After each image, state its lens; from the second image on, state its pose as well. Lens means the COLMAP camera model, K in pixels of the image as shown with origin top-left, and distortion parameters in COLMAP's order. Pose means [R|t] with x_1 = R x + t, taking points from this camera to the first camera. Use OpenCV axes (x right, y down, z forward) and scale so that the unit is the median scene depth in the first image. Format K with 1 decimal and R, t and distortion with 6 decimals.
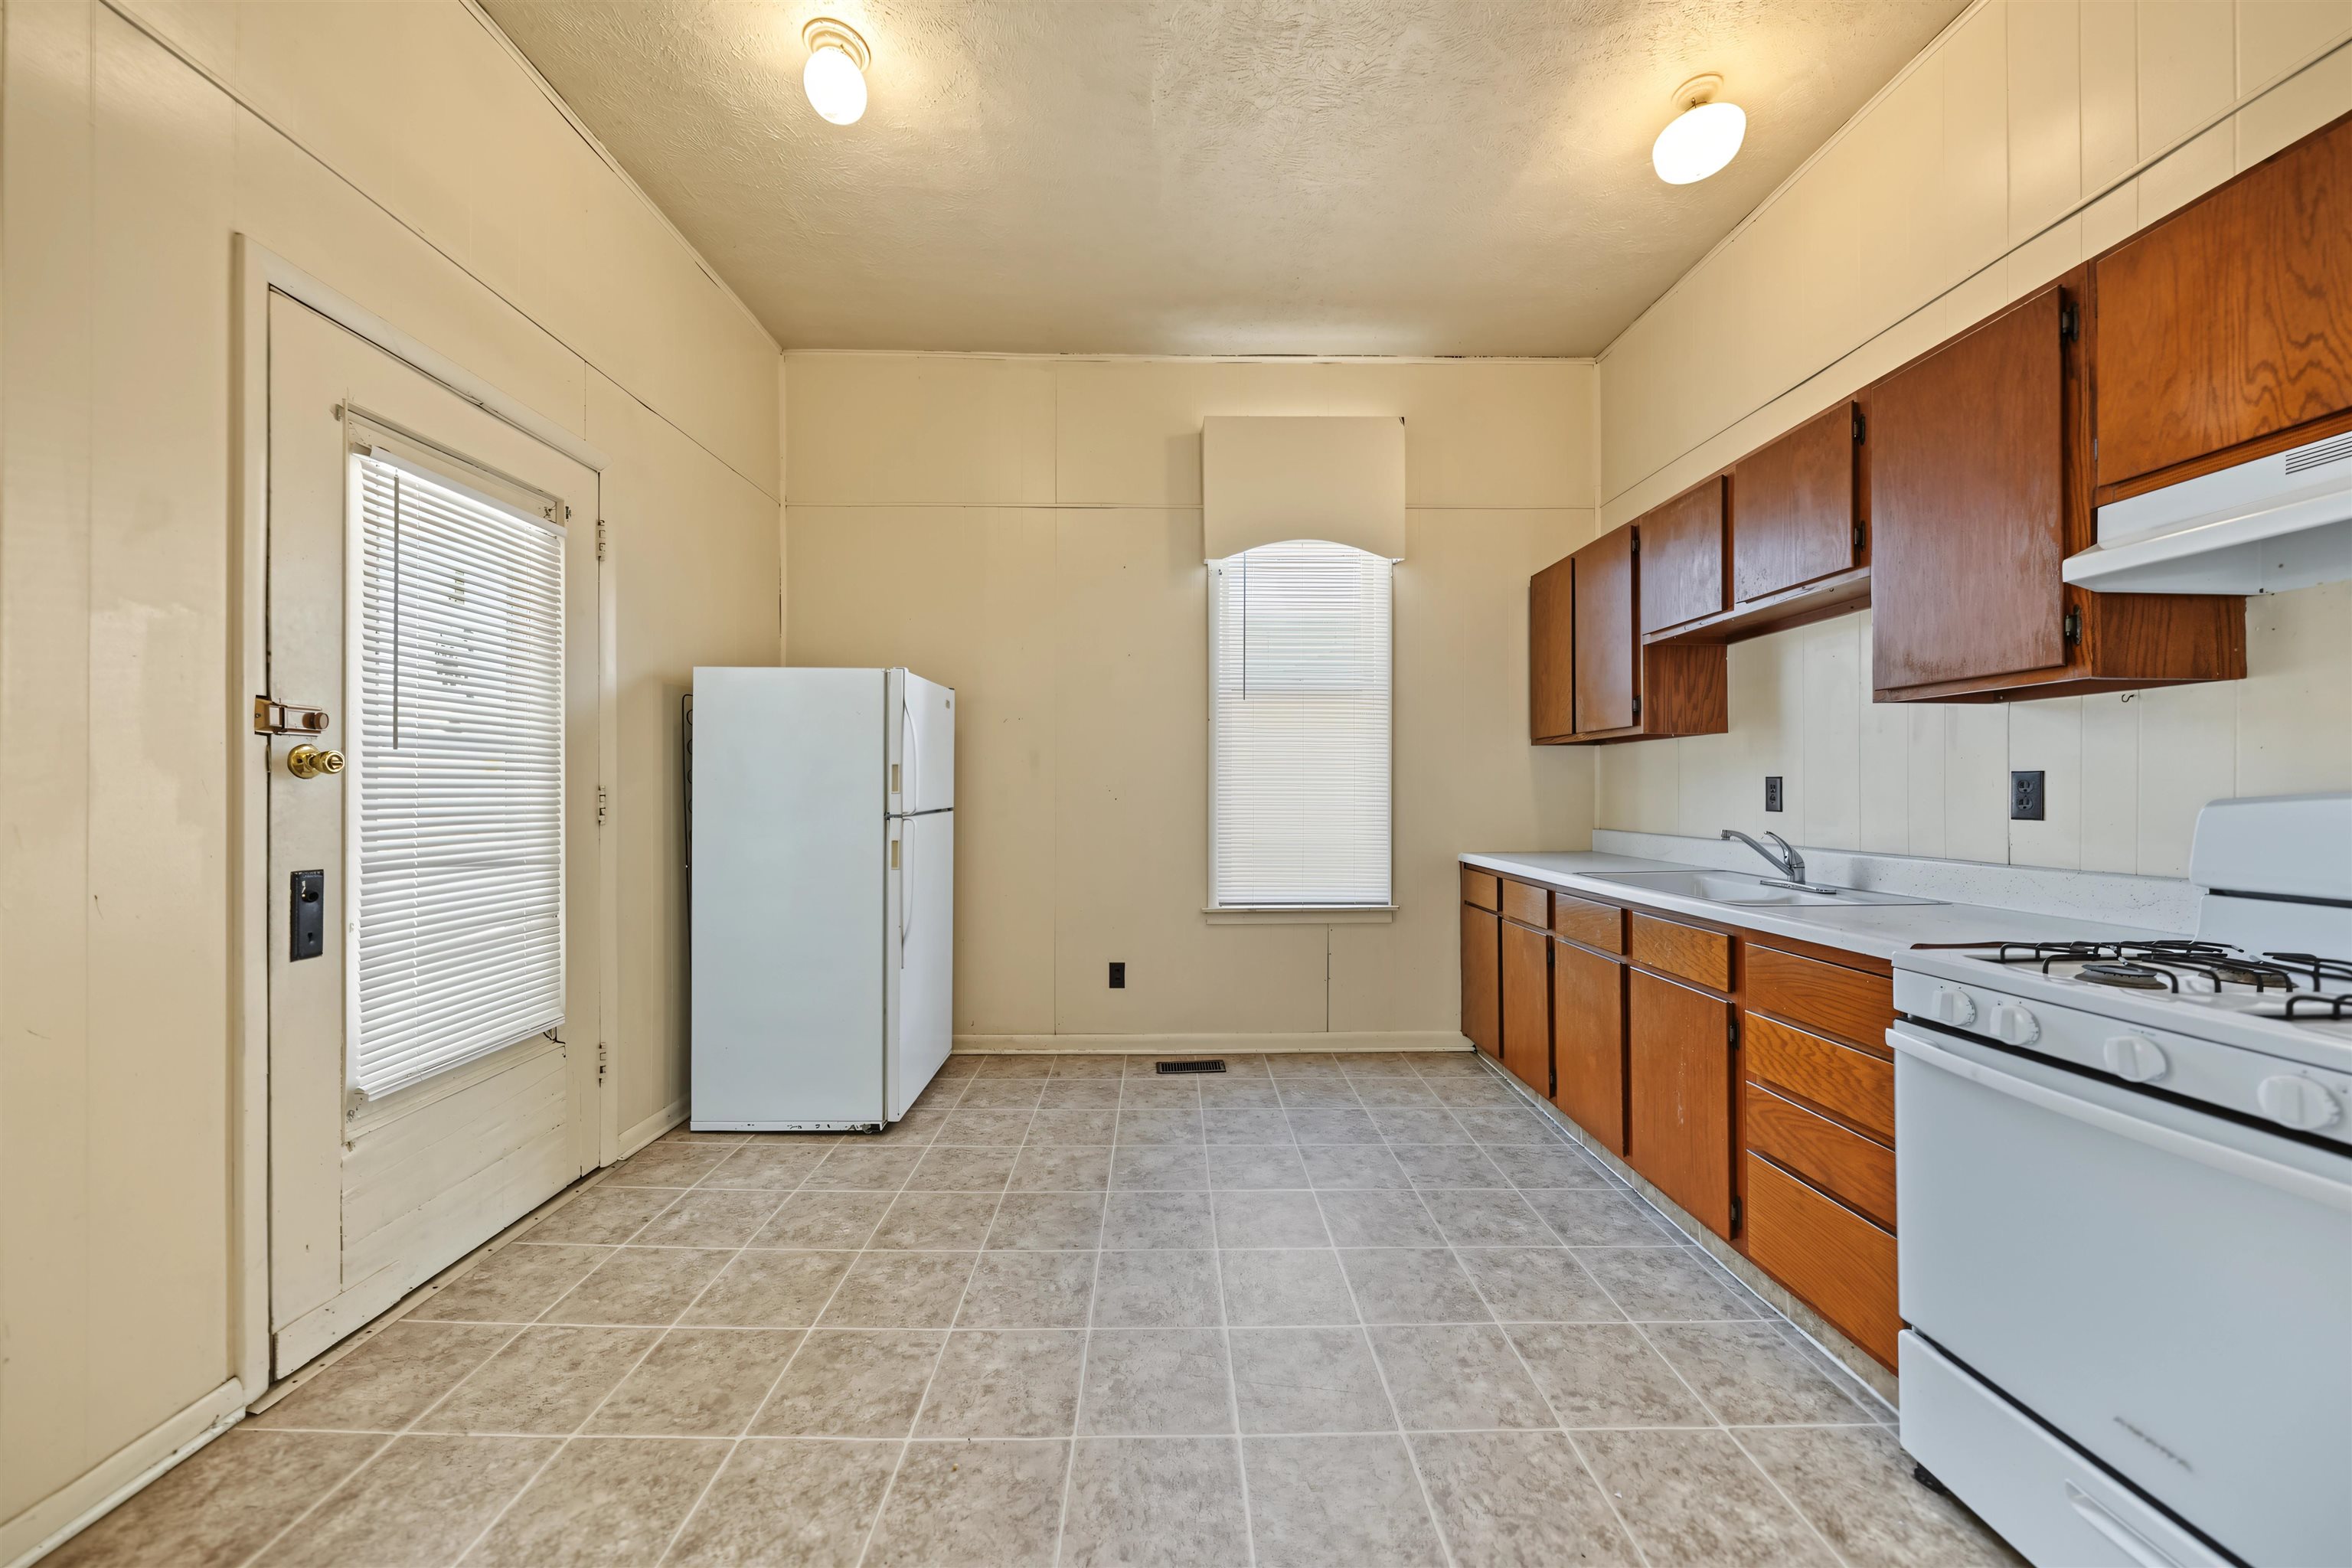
lens RADIAL K [[828.8, 0, 1175.2], [0, 828.8, 786.7], [0, 0, 1]] dist [0.001325, 0.000192]
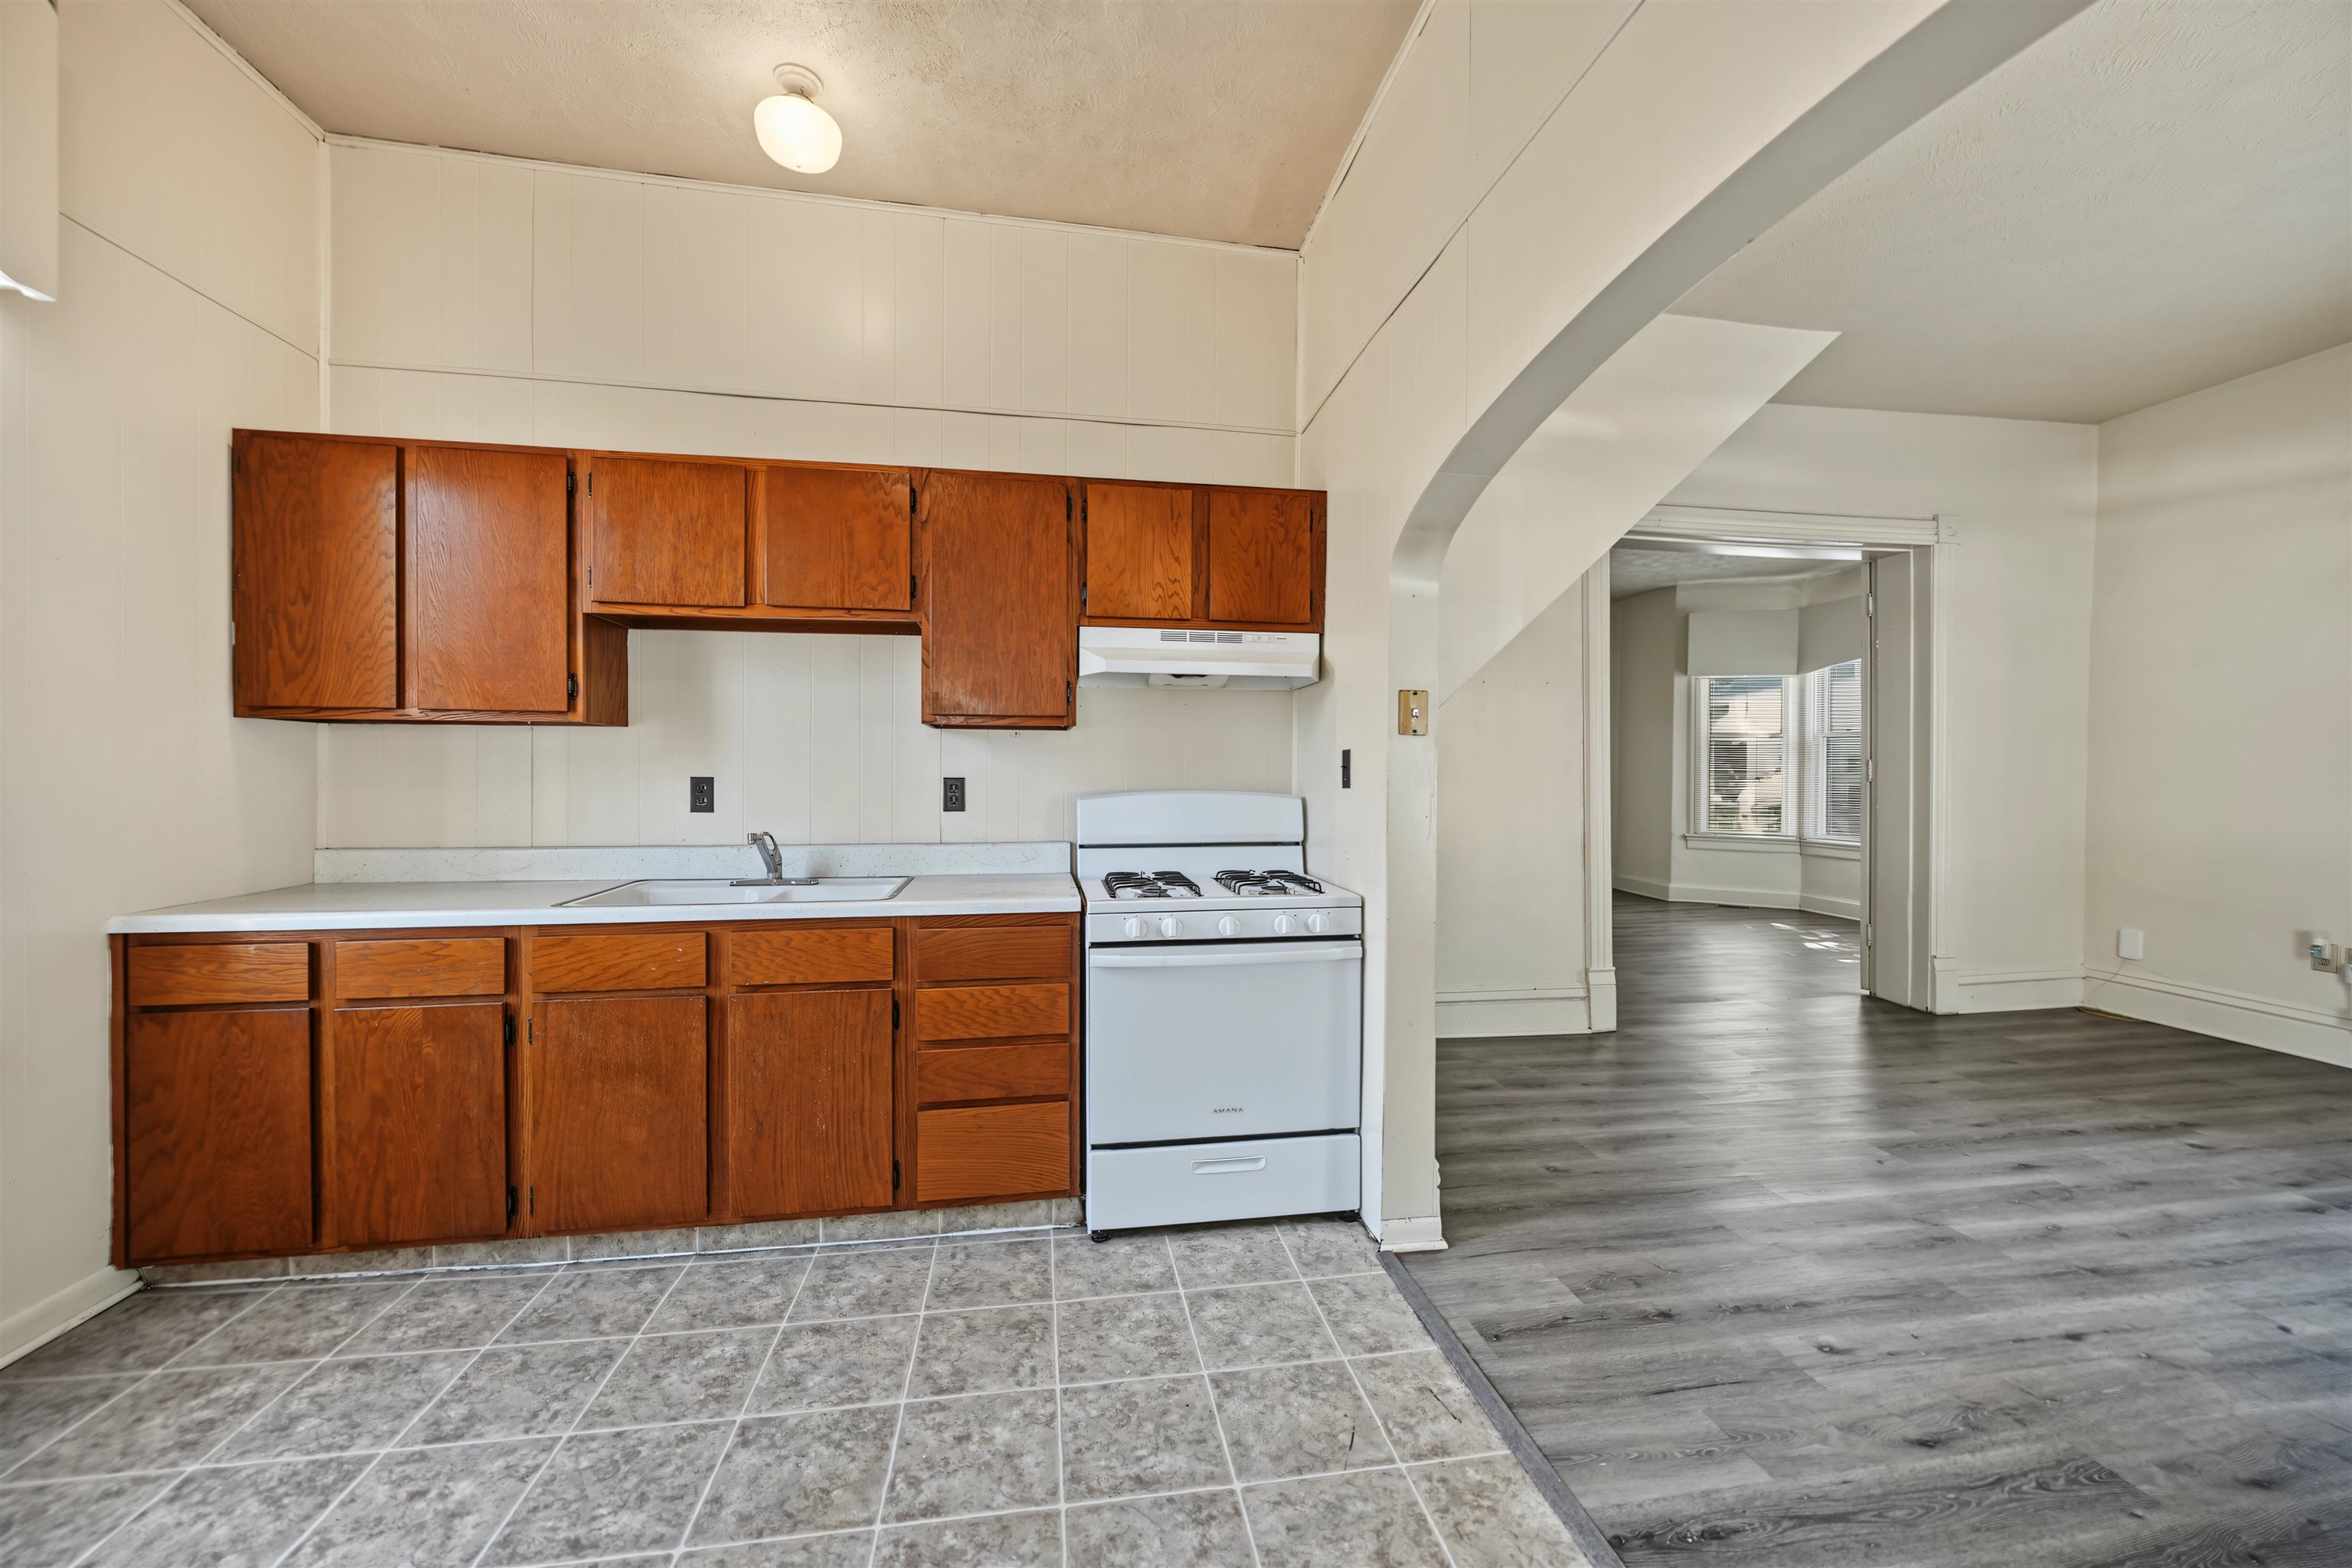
lens RADIAL K [[918.6, 0, 1174.8], [0, 918.6, 783.1], [0, 0, 1]] dist [0.002407, -0.000238]
pose [[-0.145304, -0.009410, 0.989342, -0.680083], [-0.006763, 0.999941, 0.008518, -0.027787], [-0.989364, -0.005454, -0.145360, 0.941231]]
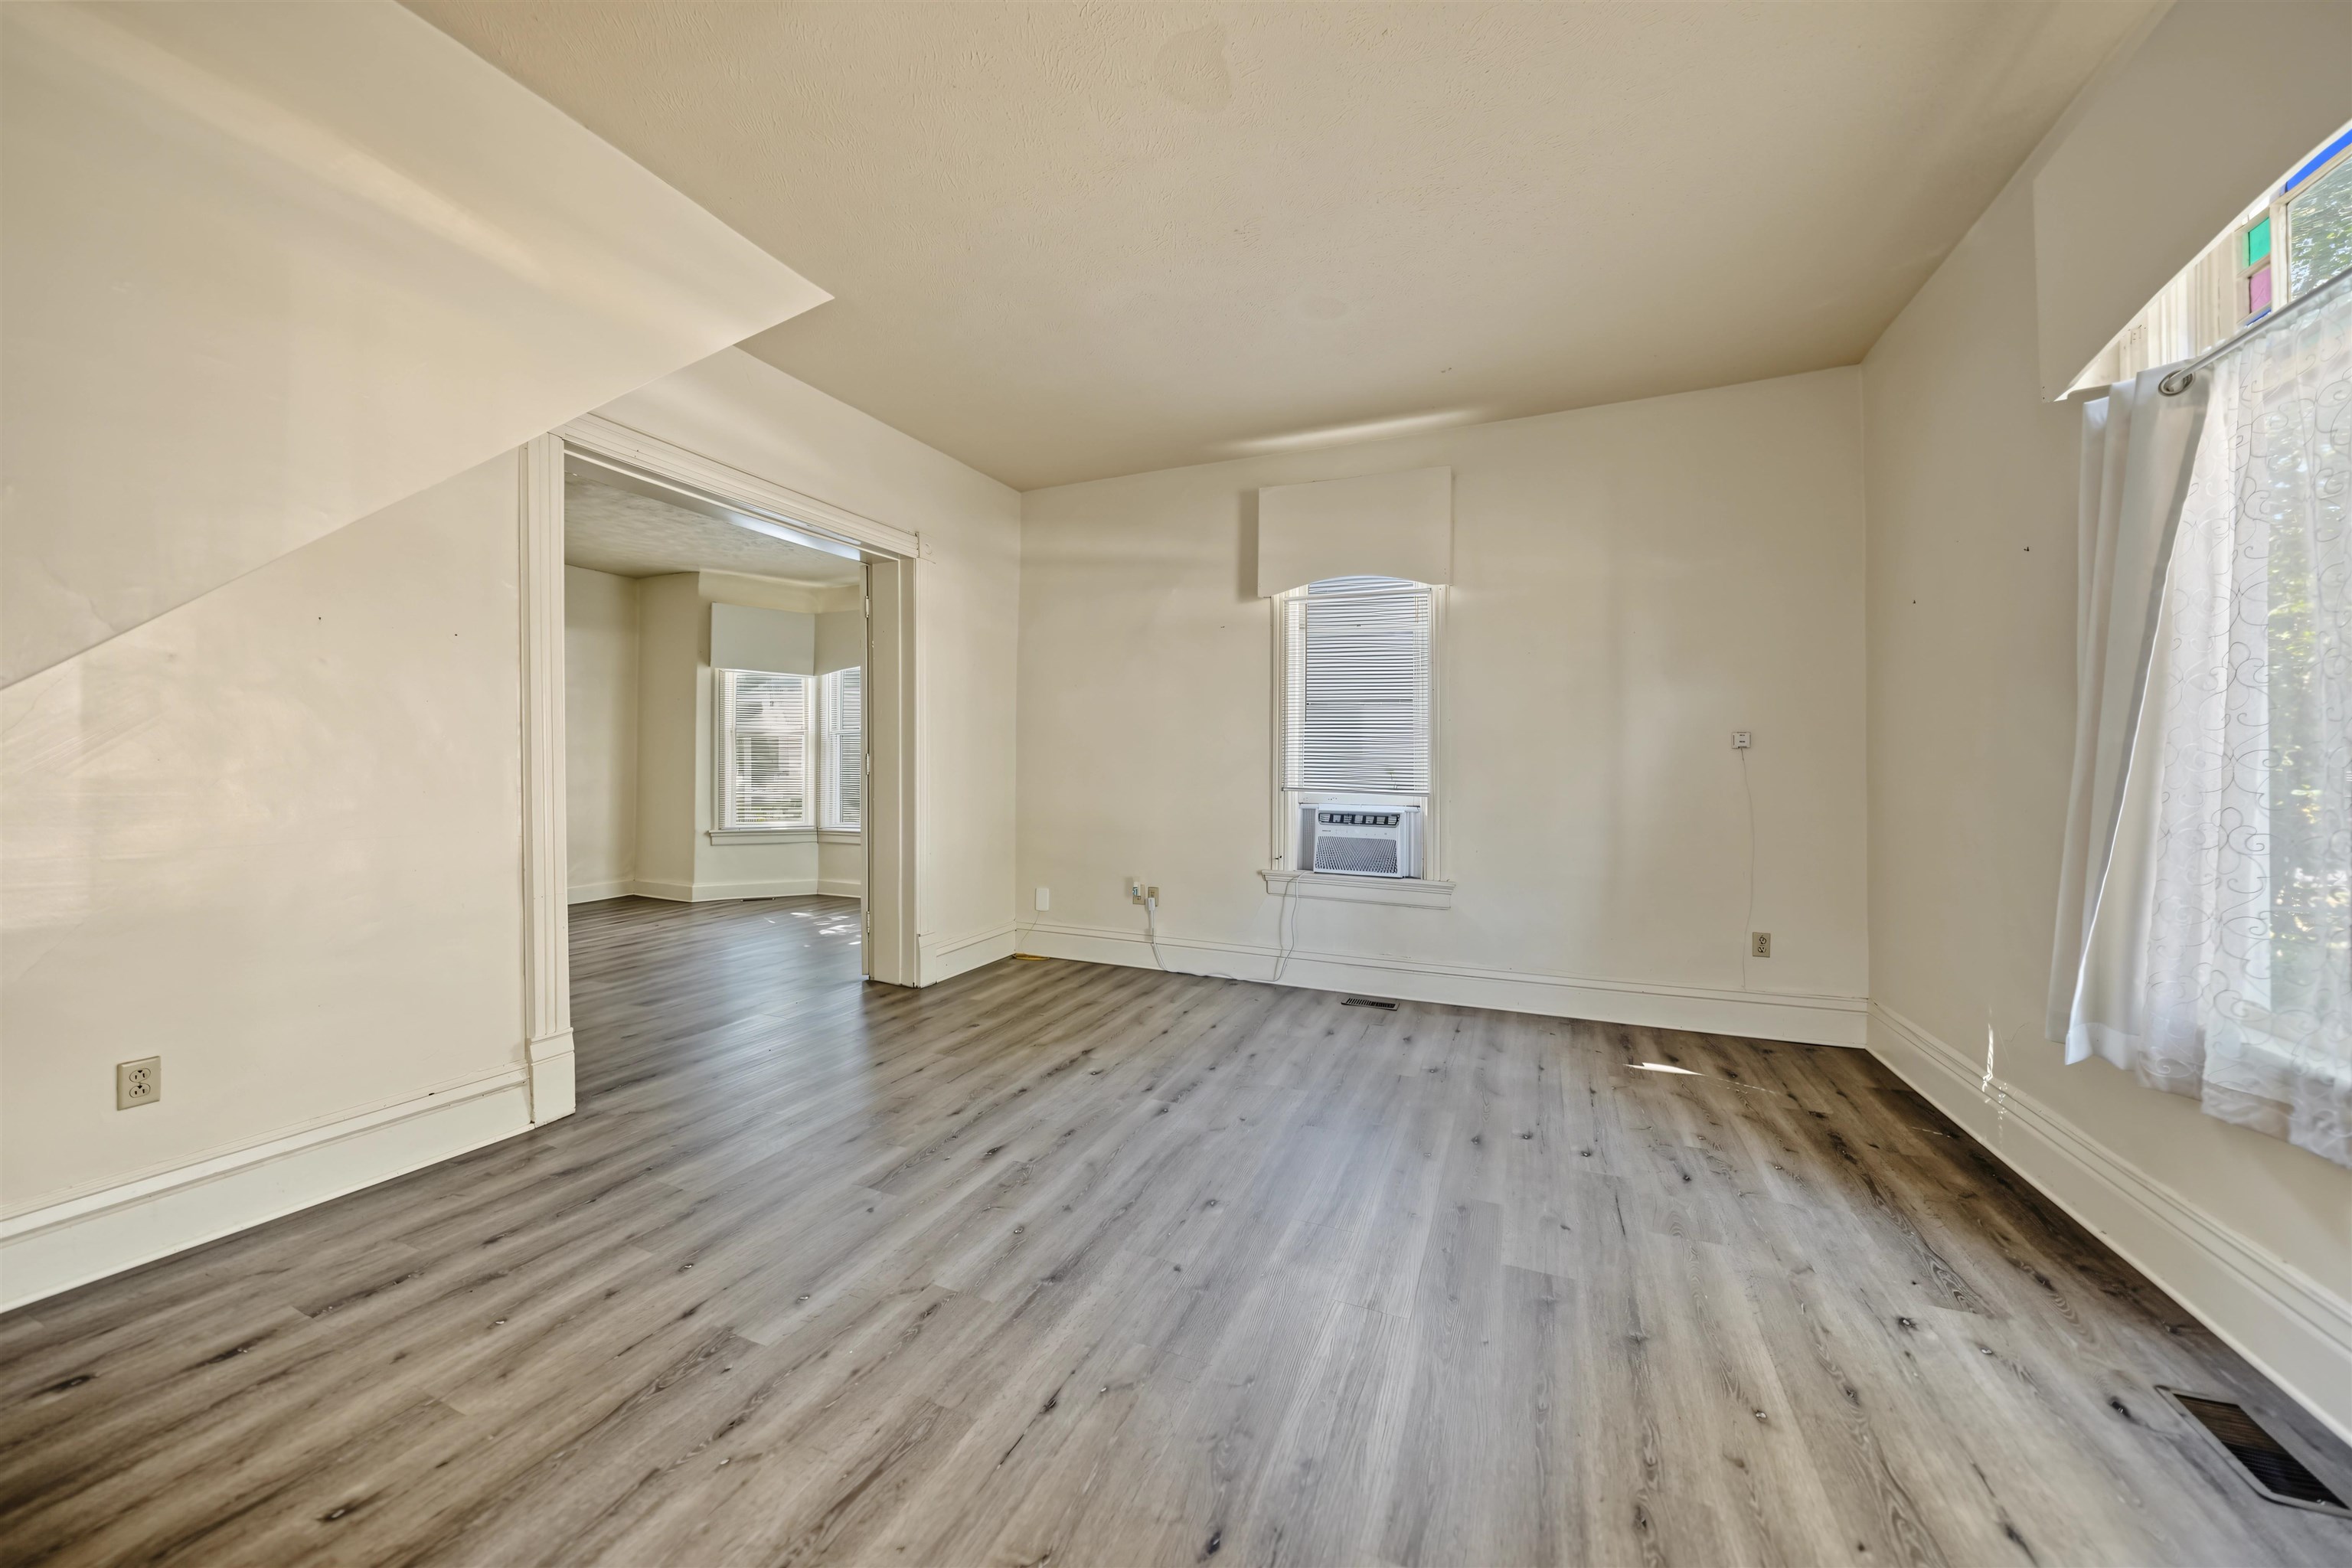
lens RADIAL K [[828.8, 0, 1185.3], [0, 828.8, 763.6], [0, 0, 1]] dist [0.001325, 0.000192]
pose [[-0.911897, 0.004599, 0.410393, -0.197682], [-0.000064, 0.999936, -0.011349, -0.029915], [-0.410418, -0.010376, -0.911838, 0.407609]]
